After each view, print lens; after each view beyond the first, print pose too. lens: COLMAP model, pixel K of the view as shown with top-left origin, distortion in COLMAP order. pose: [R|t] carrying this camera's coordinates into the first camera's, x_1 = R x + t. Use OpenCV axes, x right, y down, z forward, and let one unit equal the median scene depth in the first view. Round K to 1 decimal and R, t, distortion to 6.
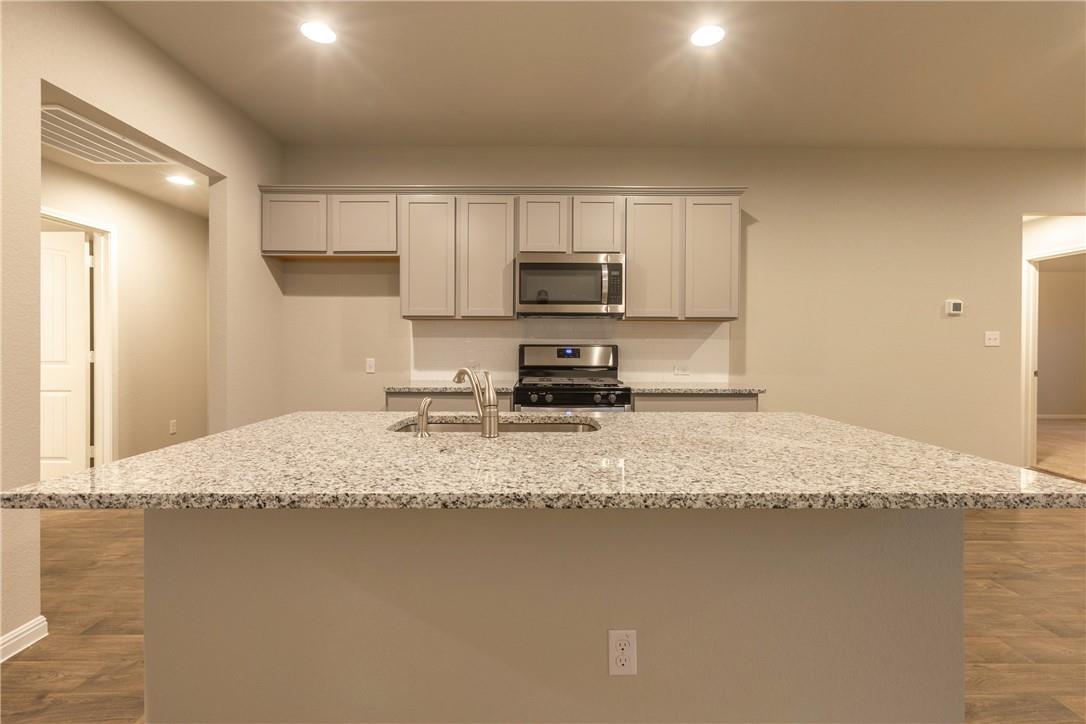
lens RADIAL K [[494.0, 0, 524.1], [0, 494.0, 359.5], [0, 0, 1]] dist [0.003603, -0.000597]
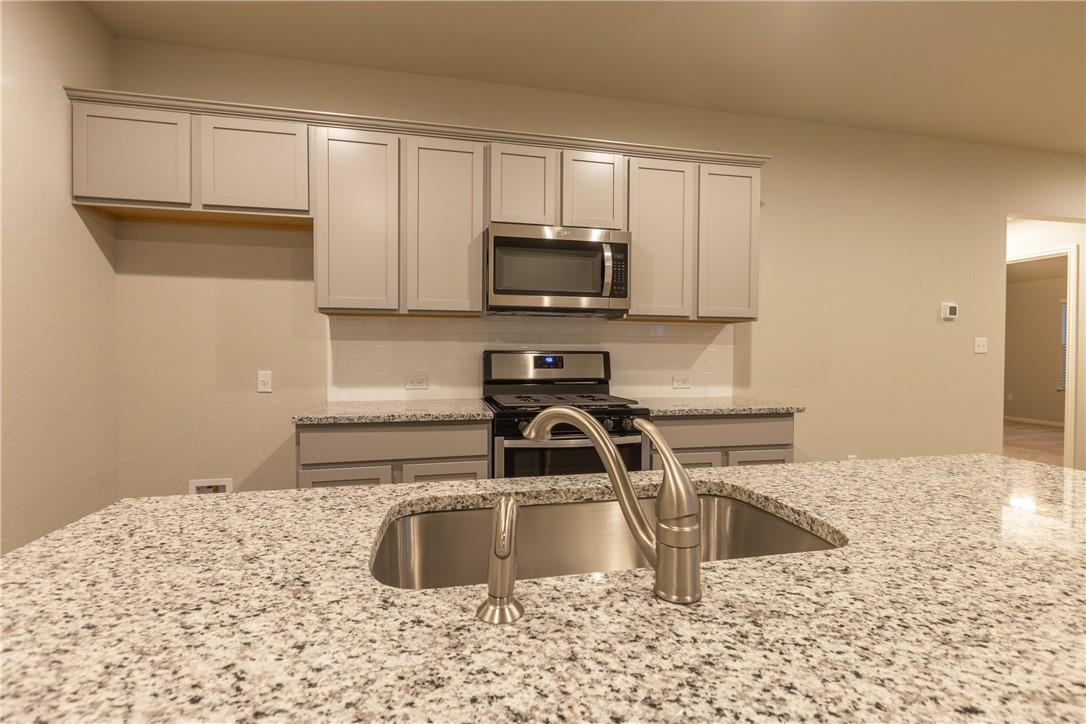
lens RADIAL K [[494.0, 0, 527.2], [0, 494.0, 364.5], [0, 0, 1]] dist [0.003603, -0.000597]
pose [[0.977816, -0.004135, 0.209425, -0.109035], [0.004569, 0.999988, -0.001589, -0.008370], [-0.209416, 0.002510, 0.977823, 0.281946]]
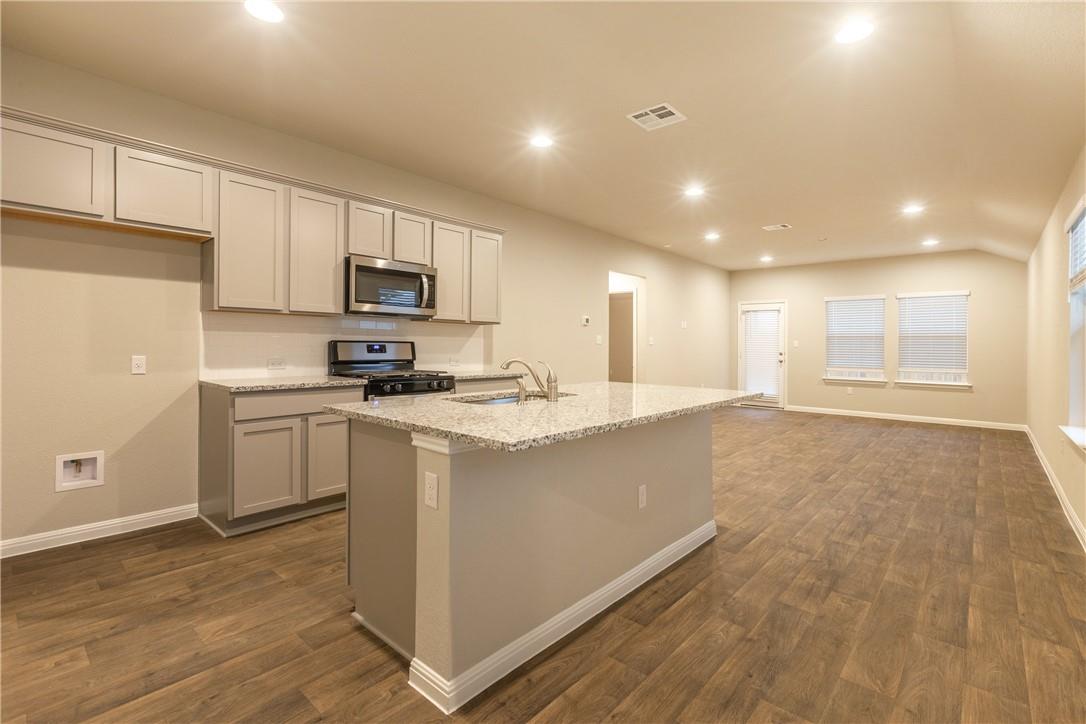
lens RADIAL K [[494.0, 0, 542.1], [0, 494.0, 355.5], [0, 0, 1]] dist [0.003603, -0.000597]
pose [[0.673564, -0.012039, 0.739031, -0.510279], [0.010936, 0.999920, 0.006321, -0.000137], [-0.739048, 0.003824, 0.673641, -0.018764]]
